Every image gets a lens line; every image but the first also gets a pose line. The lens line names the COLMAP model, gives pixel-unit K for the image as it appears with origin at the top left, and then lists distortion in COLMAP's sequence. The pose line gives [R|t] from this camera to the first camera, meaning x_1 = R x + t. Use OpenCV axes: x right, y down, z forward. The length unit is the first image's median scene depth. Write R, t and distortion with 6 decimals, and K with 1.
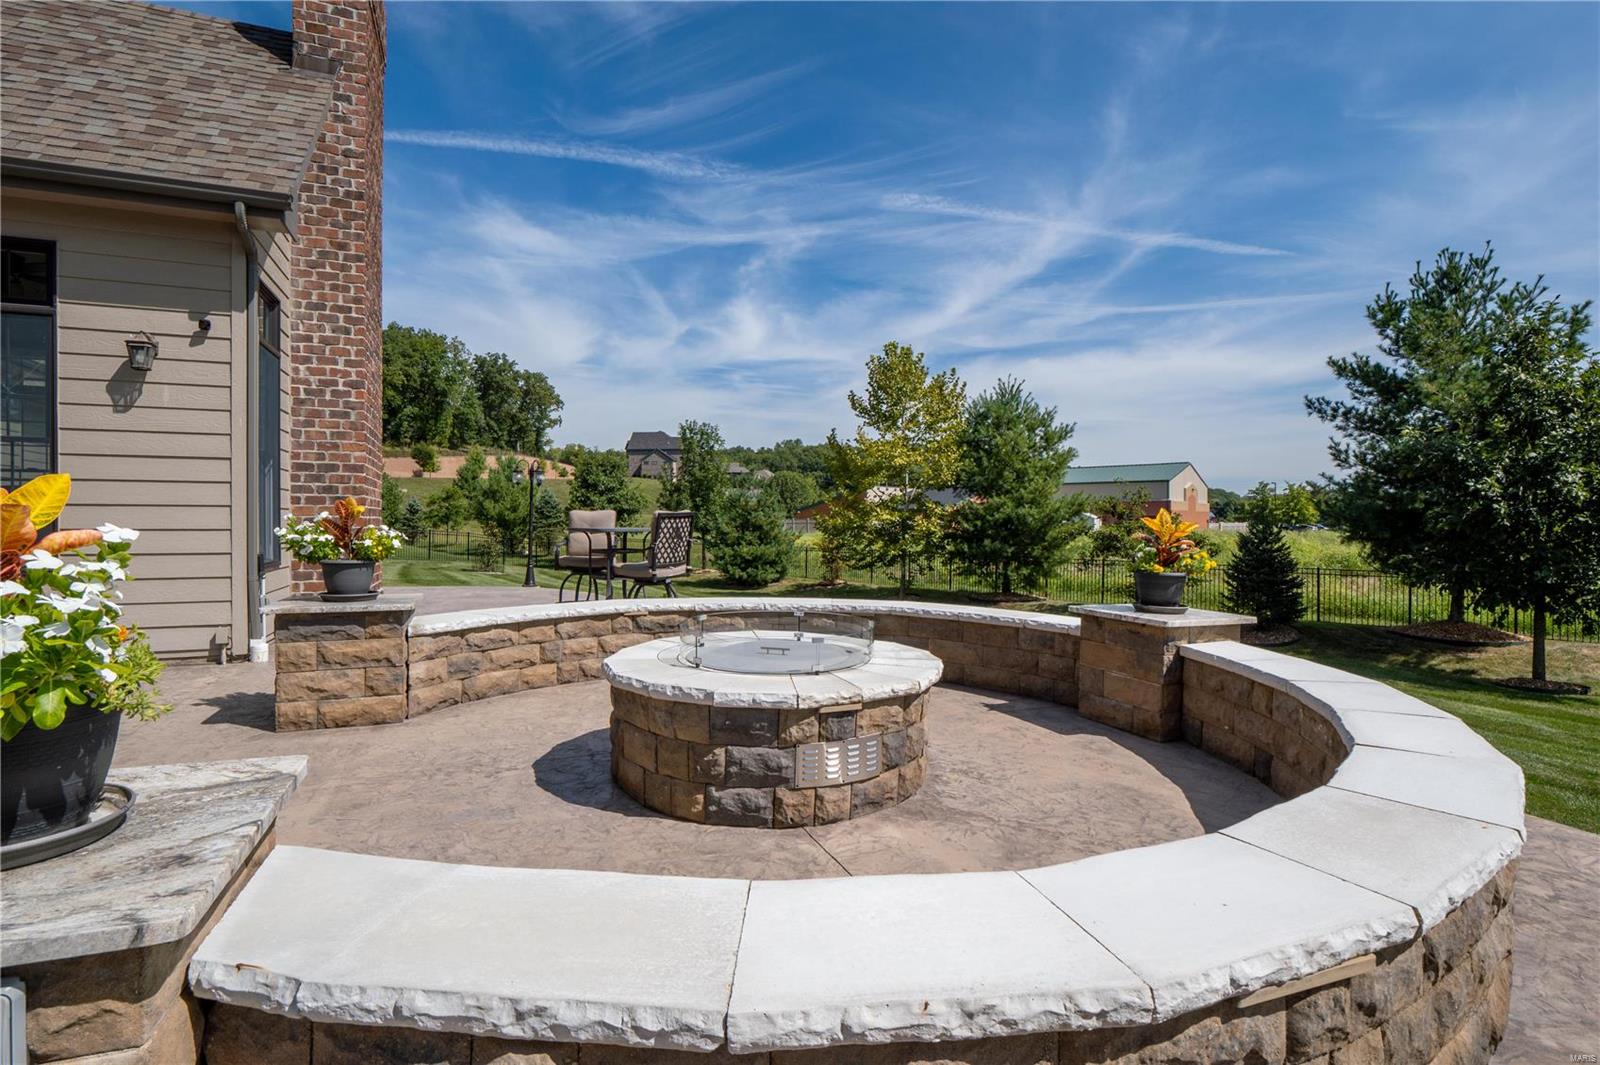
lens RADIAL K [[774.7, 0, 808.0], [0, 774.7, 506.9], [0, 0, 1]] dist [-0.006354, -0.000102]
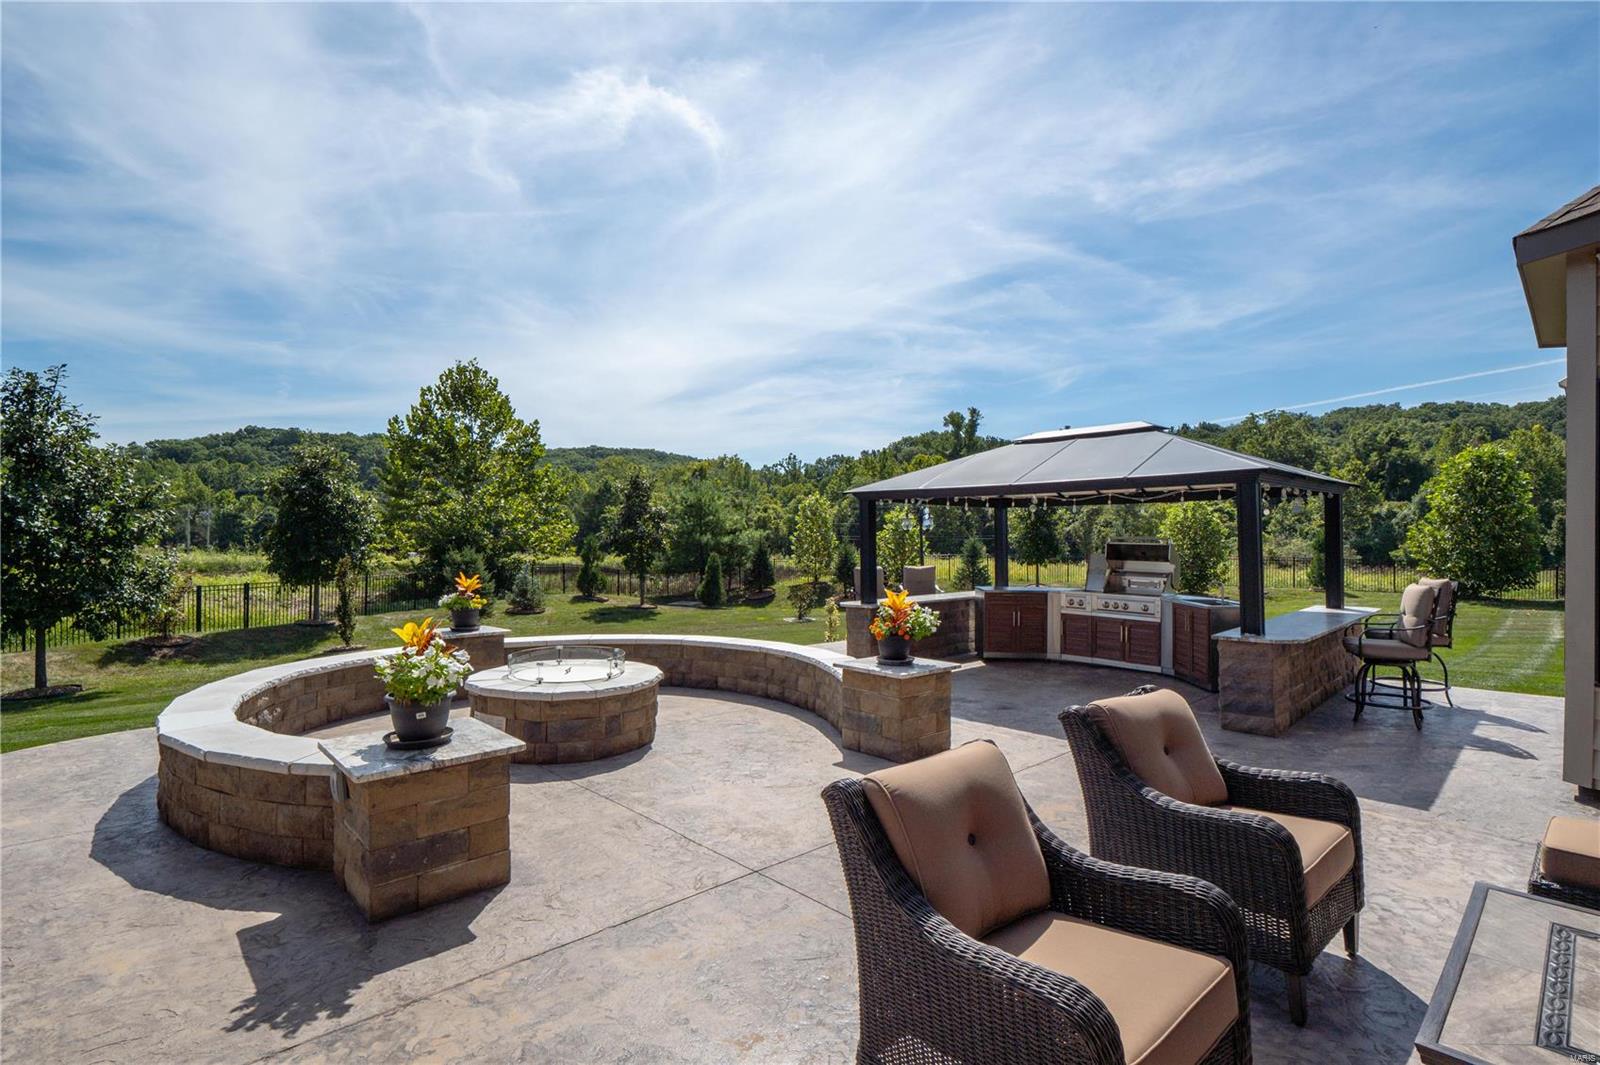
lens RADIAL K [[777.1, 0, 793.6], [0, 777.1, 506.0], [0, 0, 1]] dist [-0.025777, -0.000344]
pose [[-0.348930, 0.021100, 0.936911, -0.873715], [-0.022454, 0.999271, -0.030867, -0.065141], [-0.936880, -0.031808, -0.348202, 0.538774]]
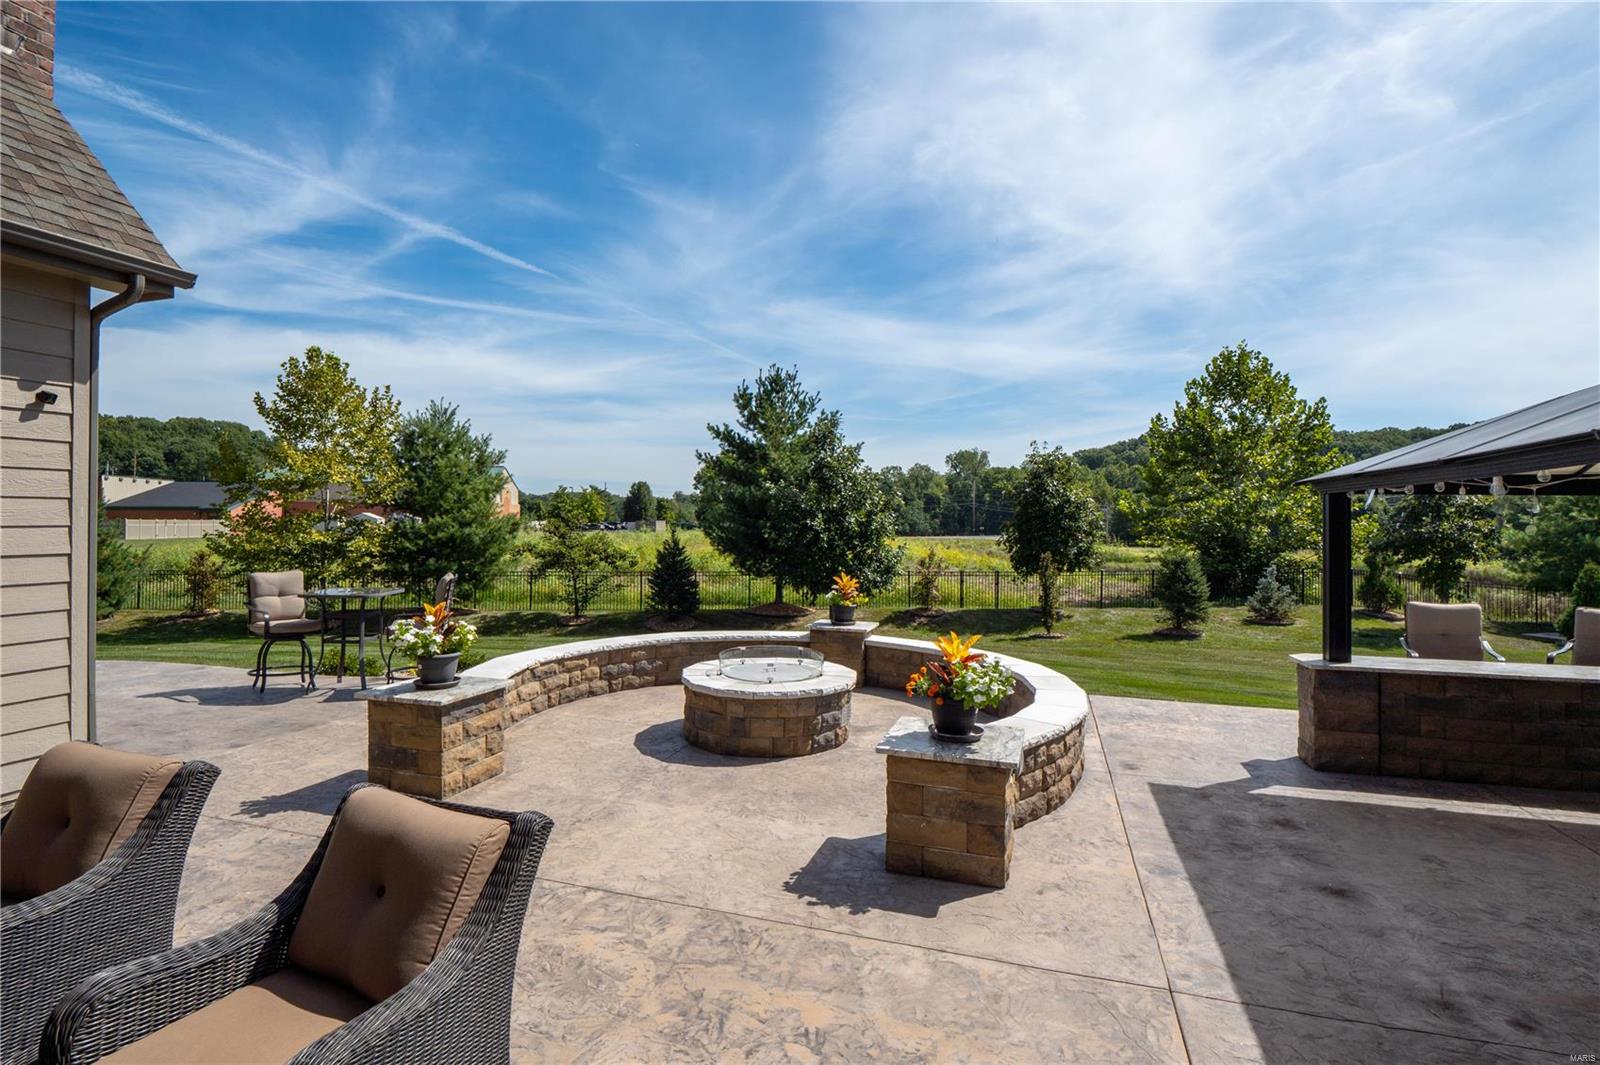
lens RADIAL K [[765.7, 0, 802.4], [0, 765.7, 504.9], [0, 0, 1]] dist [-0.015623, 0.000154]
pose [[0.651605, 0.010901, 0.758480, -0.655964], [-0.012844, 0.999912, -0.003337, -0.096282], [-0.758449, -0.007567, 0.651688, -0.118882]]
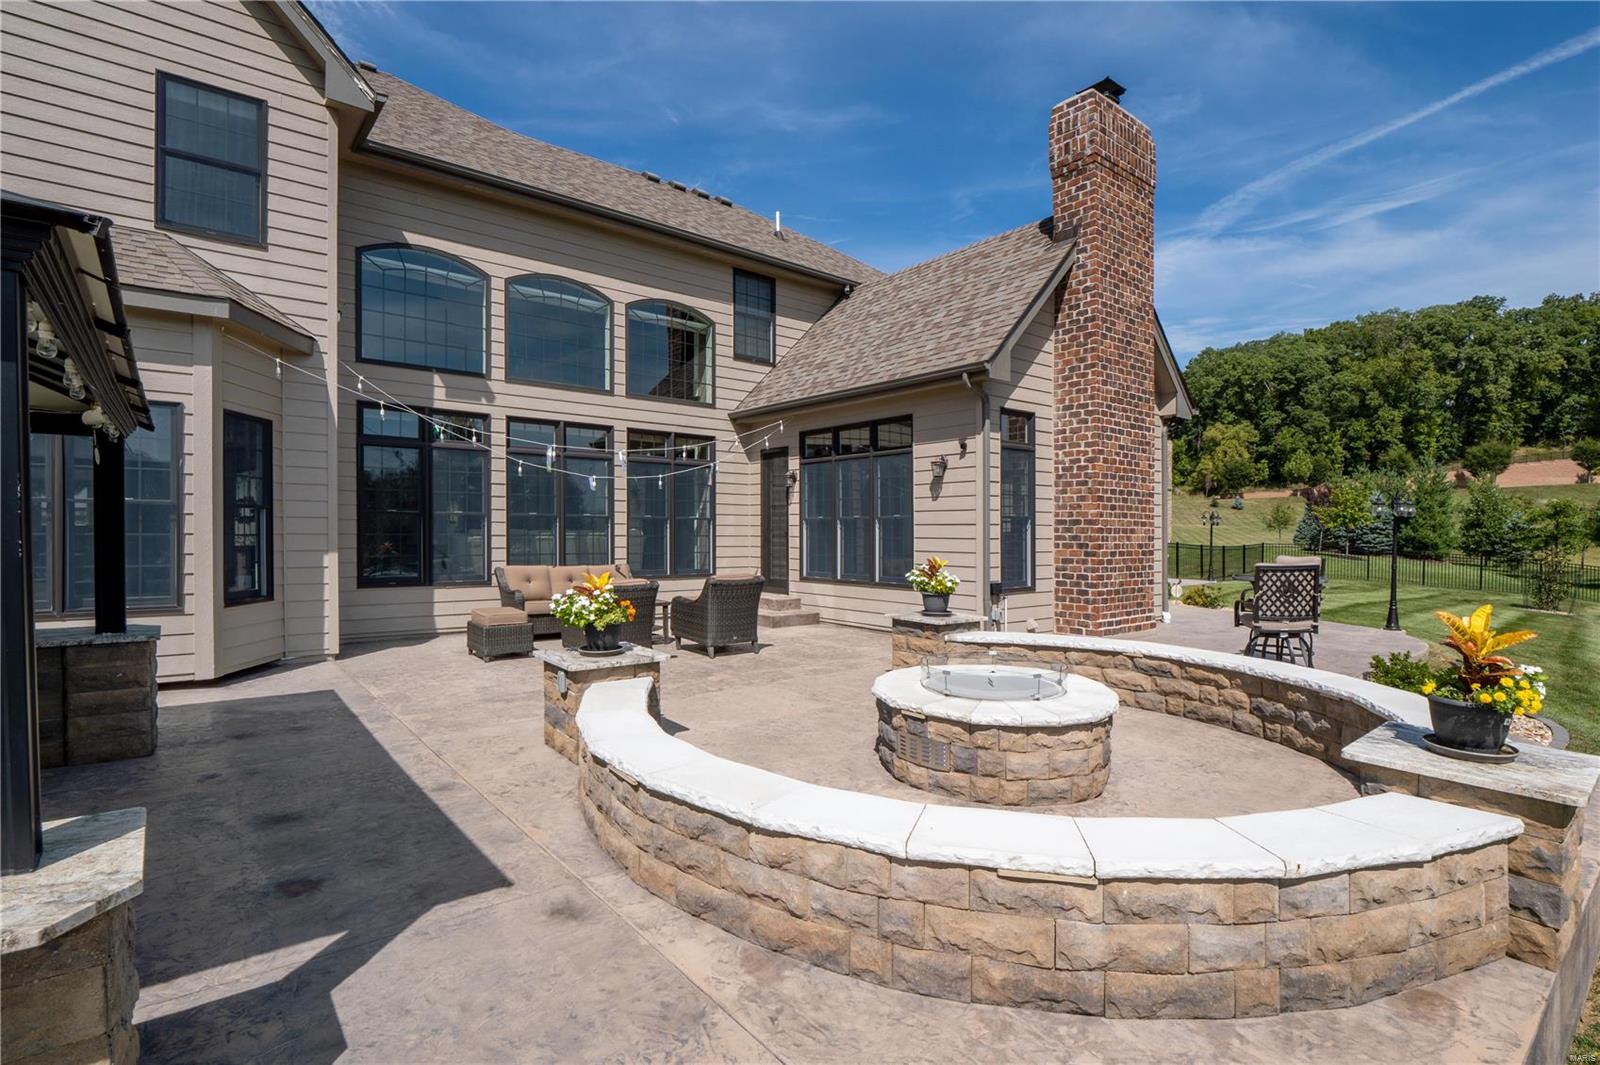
lens RADIAL K [[767.9, 0, 800.0], [0, 767.9, 532.5], [0, 0, 1]] dist [-0.003651, -0.000346]
pose [[0.283825, 0.002619, -0.958872, 0.556565], [0.011339, 0.999917, 0.006087, -0.045607], [0.958809, -0.012600, 0.283772, 0.131136]]
